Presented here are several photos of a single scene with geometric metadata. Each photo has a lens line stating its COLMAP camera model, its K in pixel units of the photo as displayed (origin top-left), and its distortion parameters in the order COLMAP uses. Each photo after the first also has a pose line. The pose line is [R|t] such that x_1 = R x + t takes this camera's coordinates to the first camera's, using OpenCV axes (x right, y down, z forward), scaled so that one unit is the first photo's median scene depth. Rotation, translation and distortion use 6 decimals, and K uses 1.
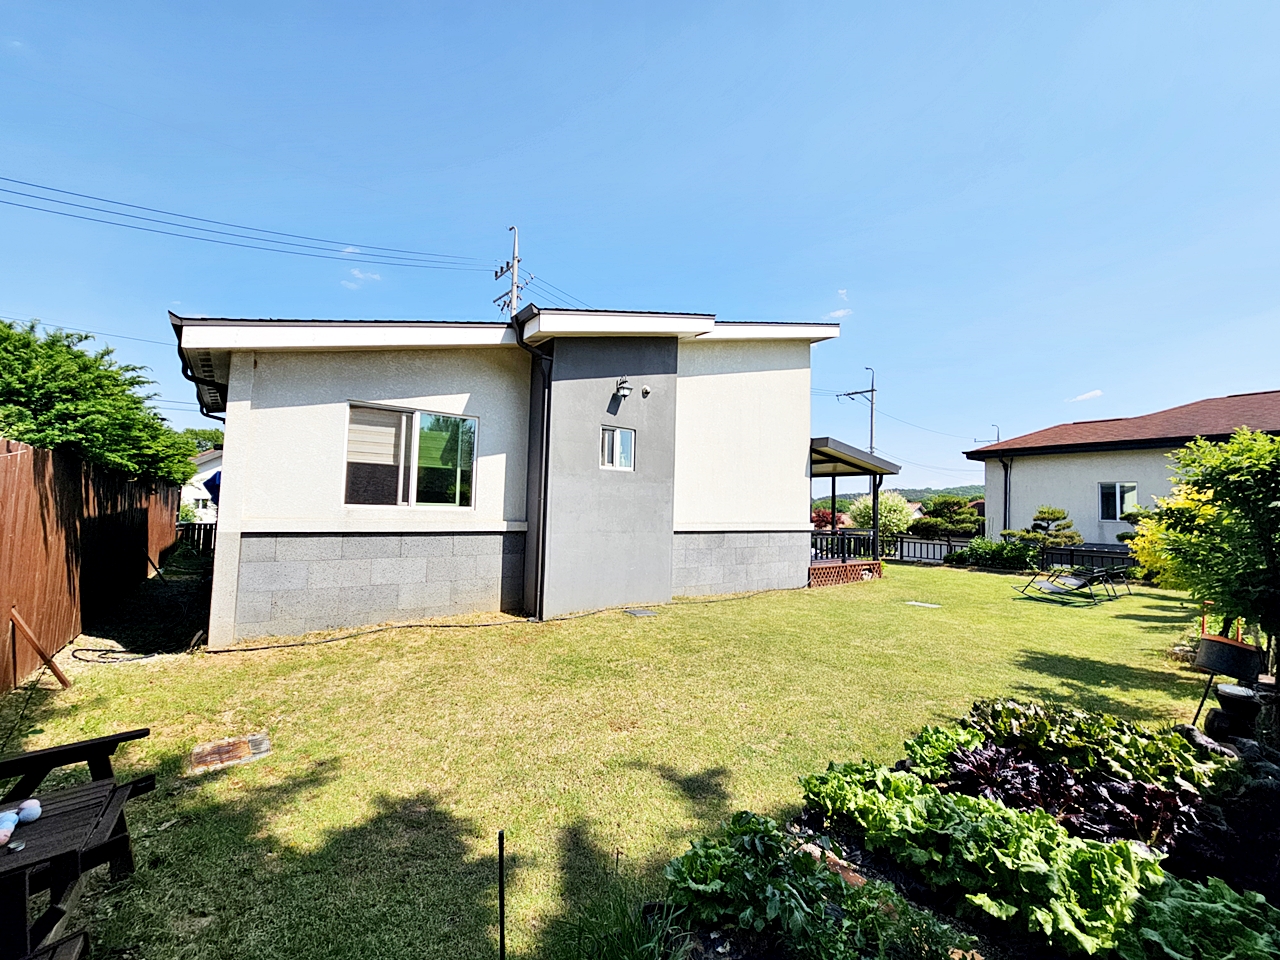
lens RADIAL K [[522.3, 0, 641.8], [0, 522.3, 481.6], [0, 0, 1]] dist [-0.006620, -0.000643]
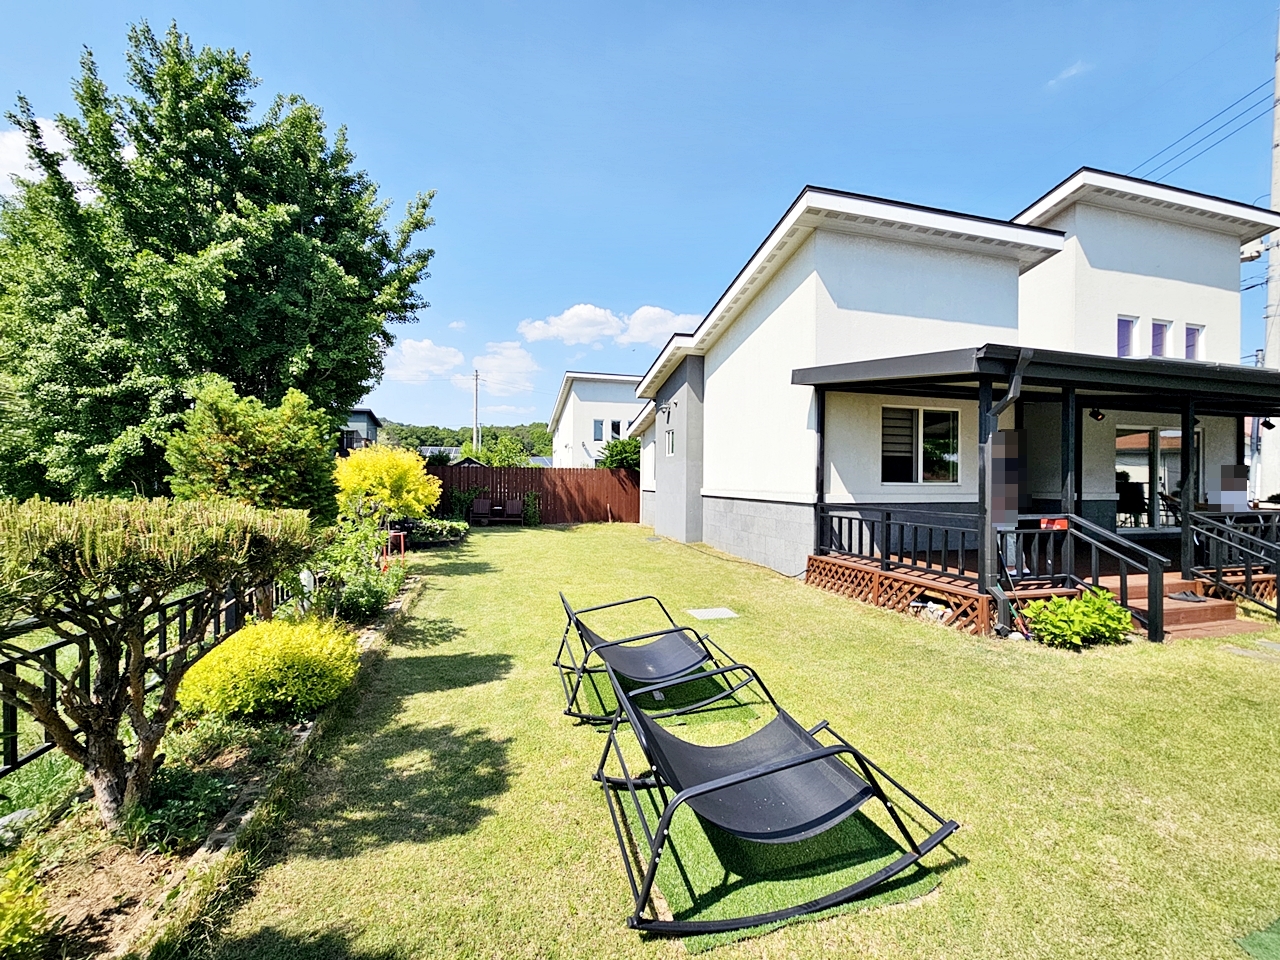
lens RADIAL K [[523.4, 0, 641.6], [0, 523.4, 478.0], [0, 0, 1]] dist [0.000935, 0.000326]
pose [[-0.363955, -0.027853, -0.931000, 1.458074], [0.039070, 0.998216, -0.045137, 0.110390], [0.930597, -0.052802, -0.362217, 1.420250]]
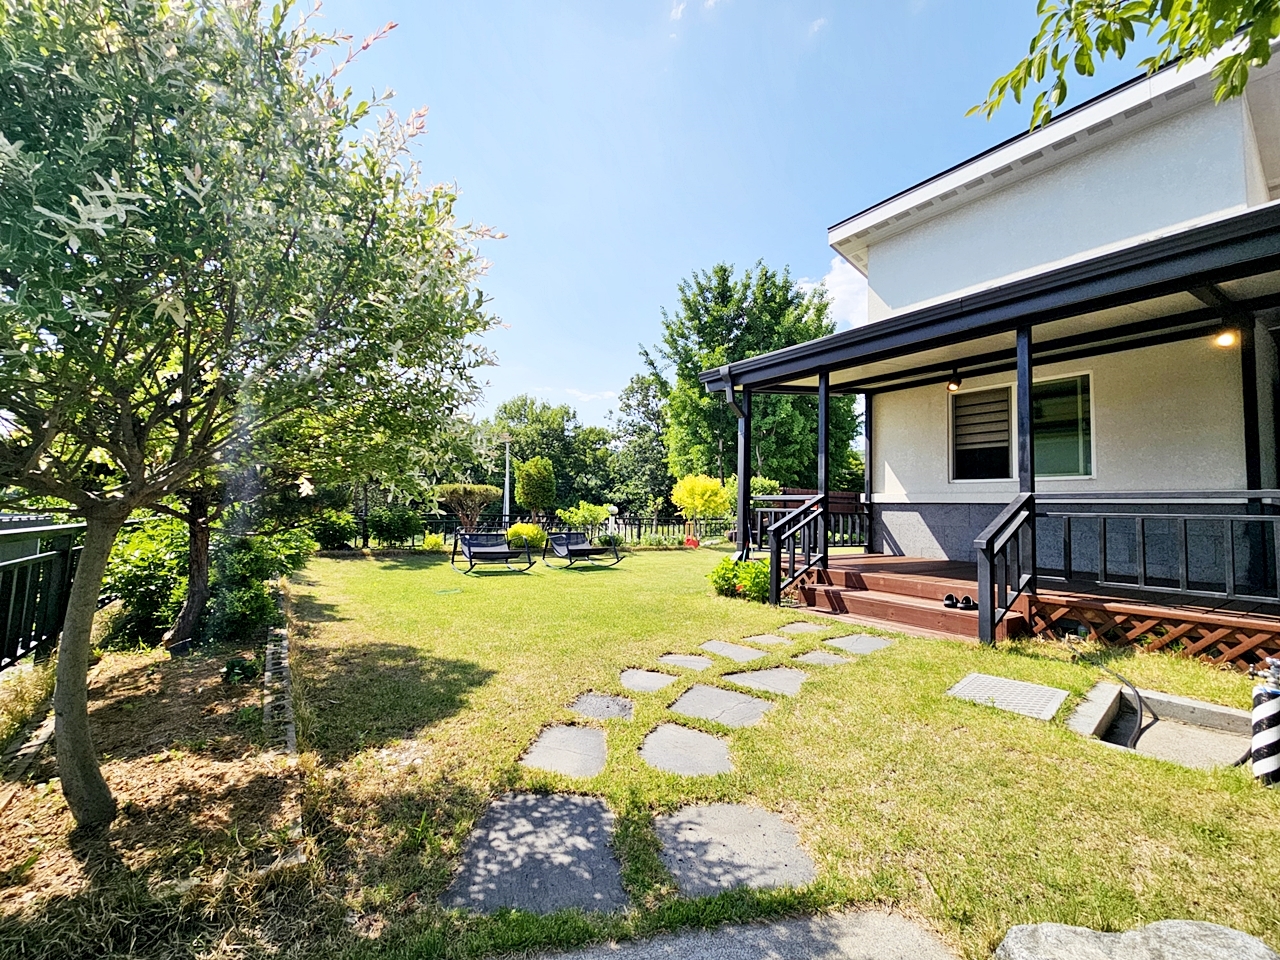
lens RADIAL K [[523.4, 0, 641.6], [0, 523.4, 478.0], [0, 0, 1]] dist [0.000935, 0.000326]
pose [[-0.998842, -0.038183, 0.029276, 0.850982], [-0.041340, 0.992371, -0.116146, 0.213172], [-0.024618, -0.117222, -0.992801, 2.383256]]
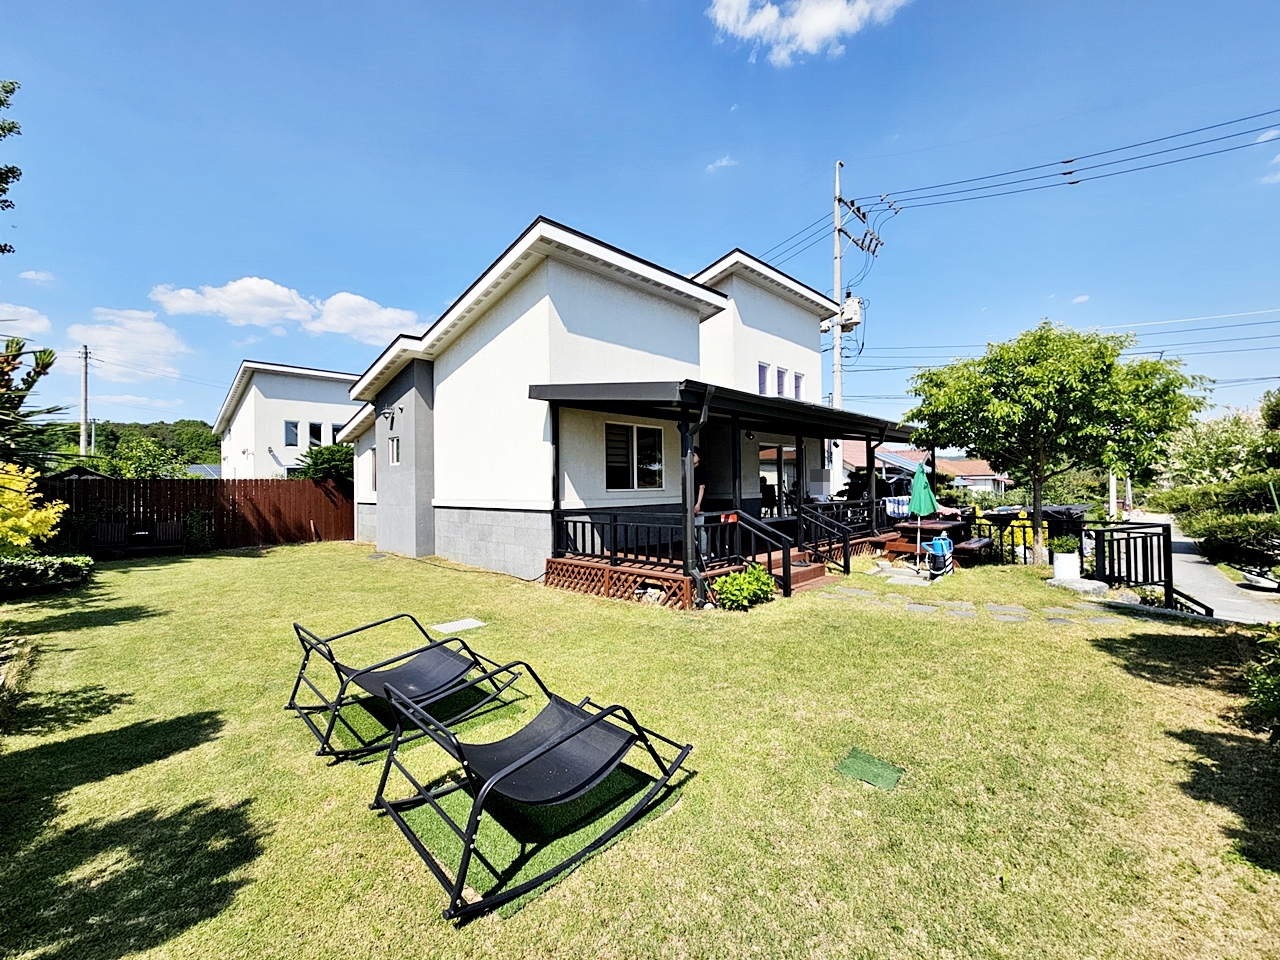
lens RADIAL K [[522.5, 0, 640.0], [0, 522.5, 480.0], [0, 0, 1]] dist [-0.001012, 0.000437]
pose [[0.142865, -0.035583, -0.989102, 1.498659], [0.075954, 0.996801, -0.024890, 0.105654], [0.986823, -0.071570, 0.145111, 1.392182]]
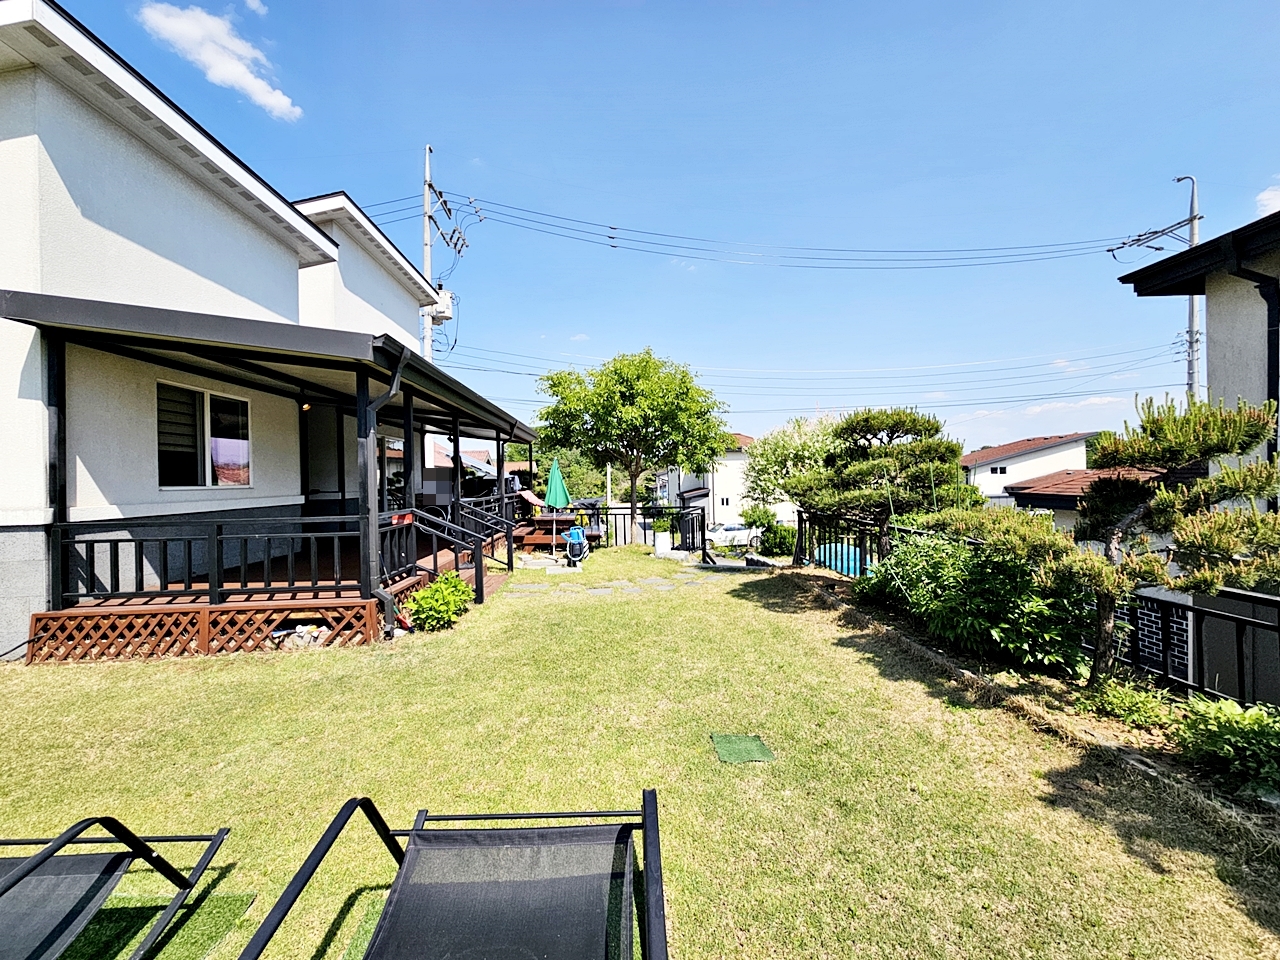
lens RADIAL K [[522.3, 0, 641.8], [0, 522.3, 481.6], [0, 0, 1]] dist [-0.006620, -0.000643]
pose [[0.828365, -0.036338, -0.559008, 1.309746], [0.072476, 0.996459, 0.042624, 0.101828], [0.555480, -0.075823, 0.828066, 1.260551]]
